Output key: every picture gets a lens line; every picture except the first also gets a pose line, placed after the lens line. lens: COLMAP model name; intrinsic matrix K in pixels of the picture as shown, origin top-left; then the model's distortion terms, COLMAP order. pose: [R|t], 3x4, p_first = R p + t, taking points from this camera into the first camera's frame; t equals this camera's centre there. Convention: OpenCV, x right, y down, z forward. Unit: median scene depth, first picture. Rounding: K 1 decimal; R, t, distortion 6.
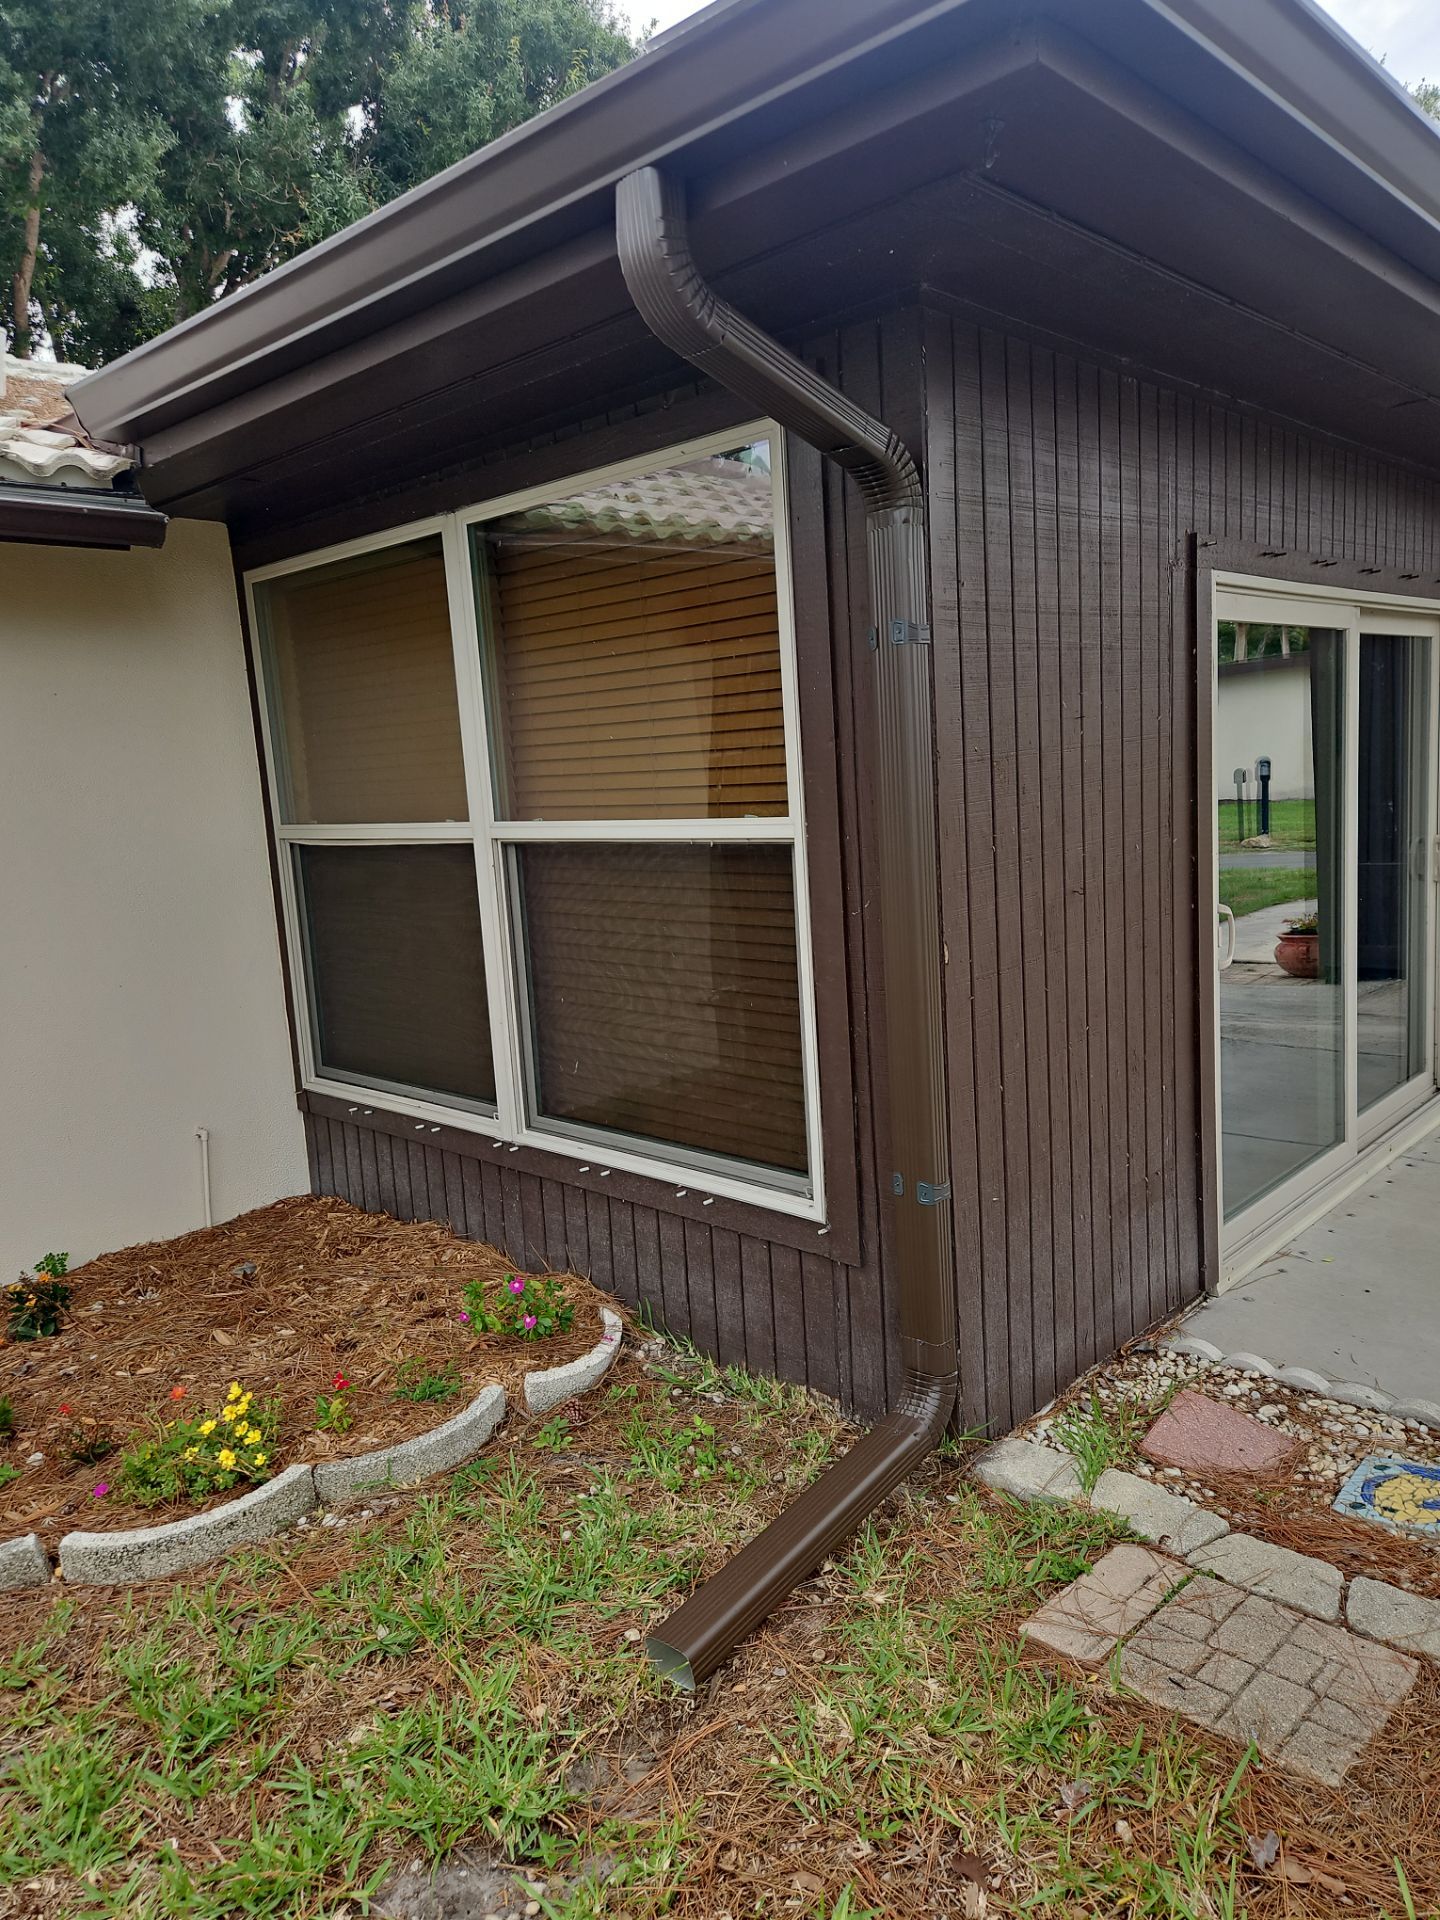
lens RADIAL K [[1318.0, 0, 717.4], [0, 1318.0, 952.1], [0, 0, 1]] dist [0.069011, -0.047307]
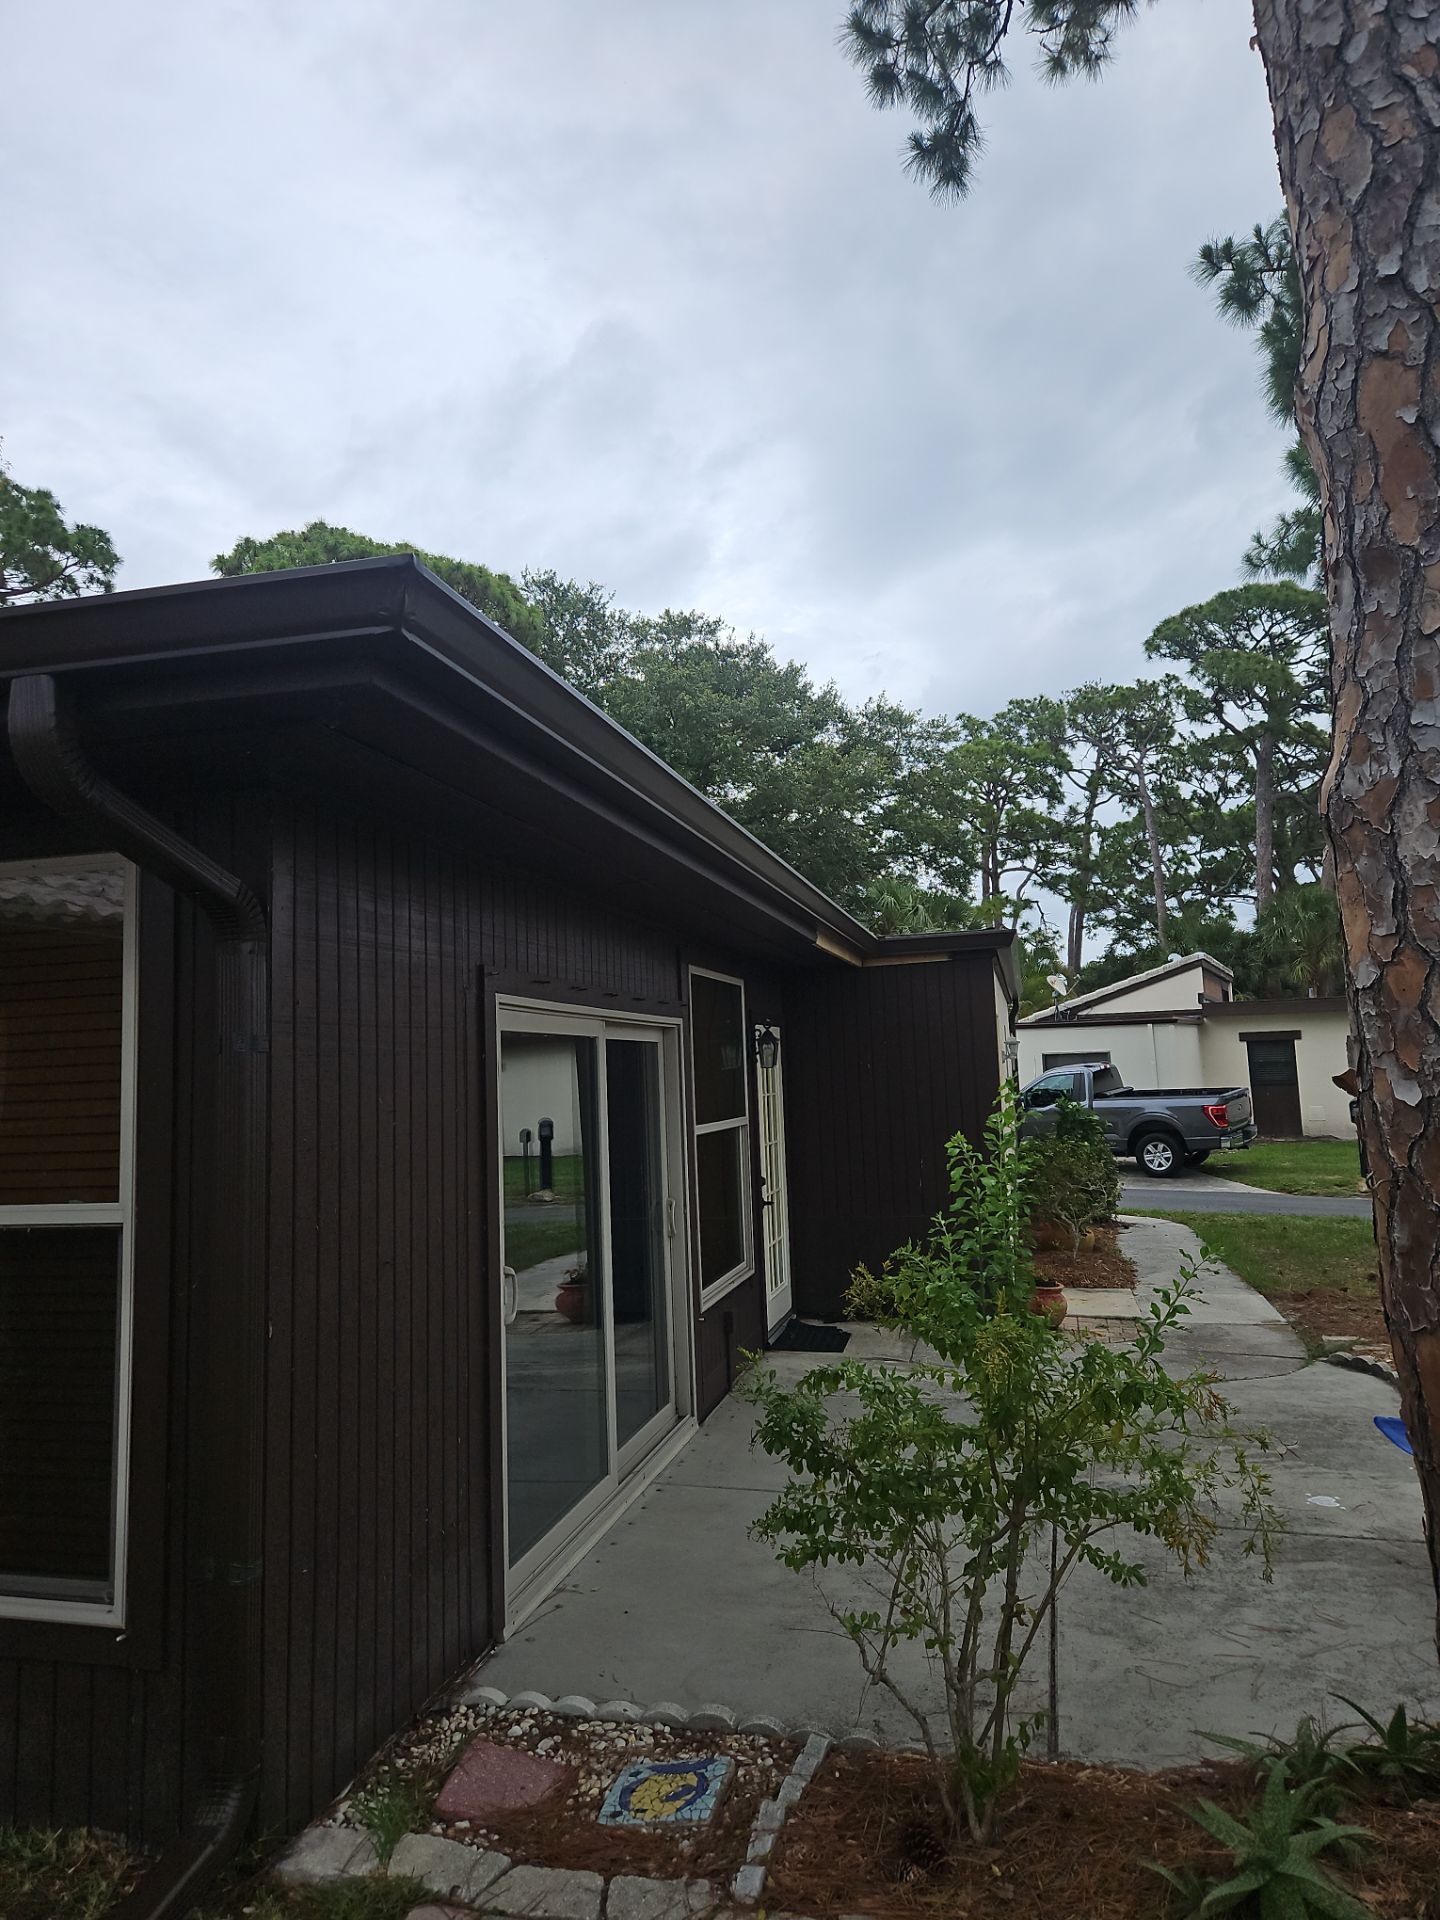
lens RADIAL K [[1299.4, 0, 708.4], [0, 1299.4, 932.8], [0, 0, 1]] dist [0.069549, -0.035513]
pose [[0.873103, 0.083704, 0.480296, -0.051591], [0.052048, 0.963518, -0.262533, -0.008191], [-0.484749, 0.254217, 0.836894, -0.146291]]
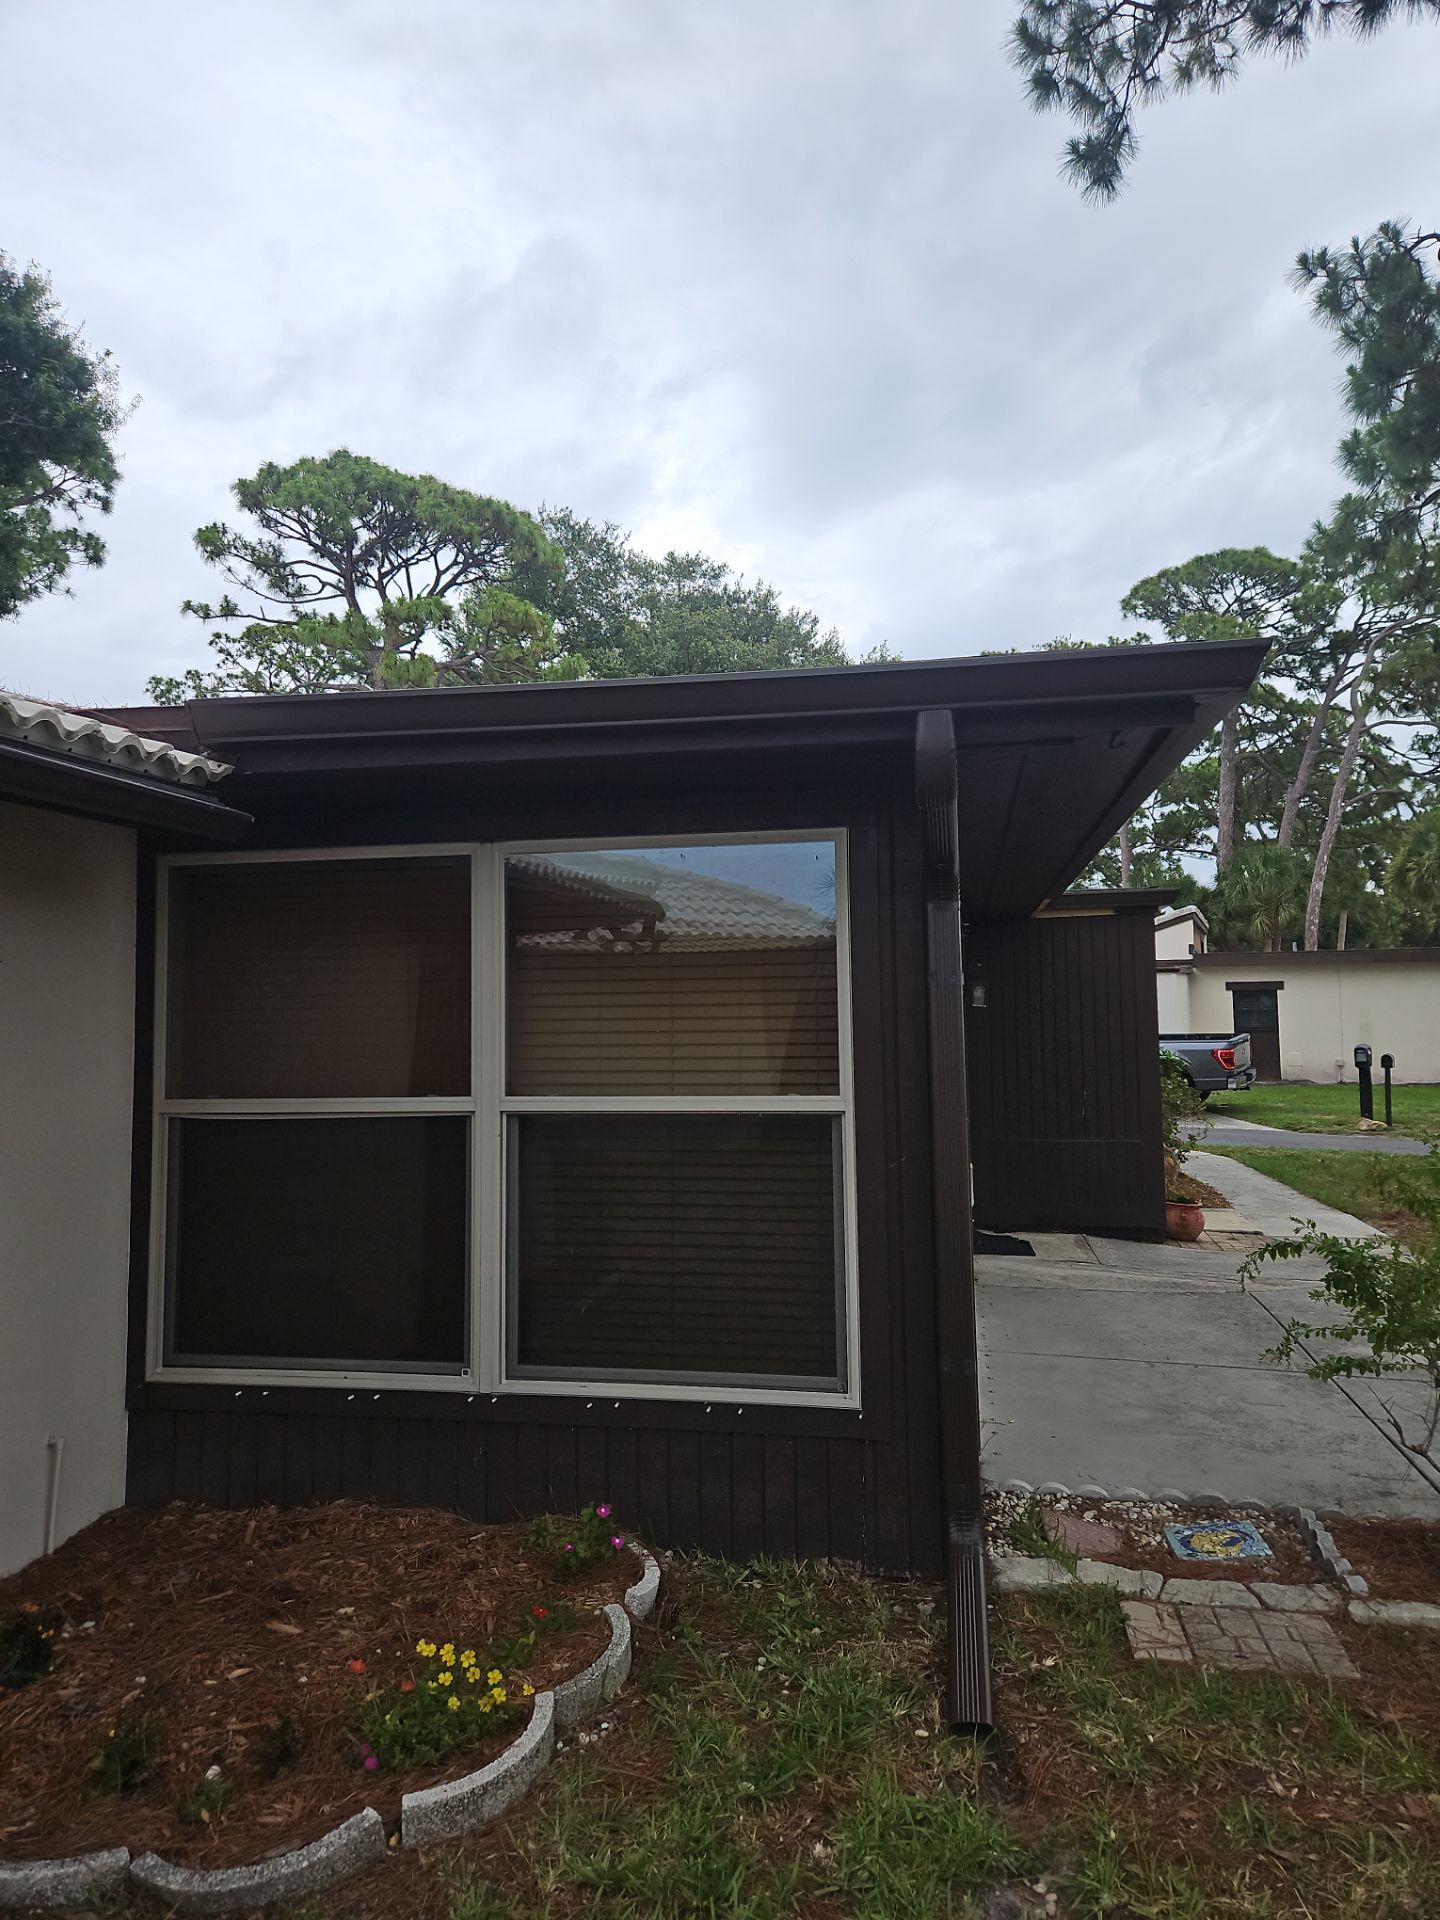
lens RADIAL K [[1318.0, 0, 696.0], [0, 1318.0, 926.6], [0, 0, 1]] dist [0.069011, -0.047307]
pose [[0.835619, 0.083682, 0.542897, -0.736685], [0.044090, 0.974922, -0.218137, 0.017941], [-0.547536, 0.206216, 0.810974, -0.067274]]
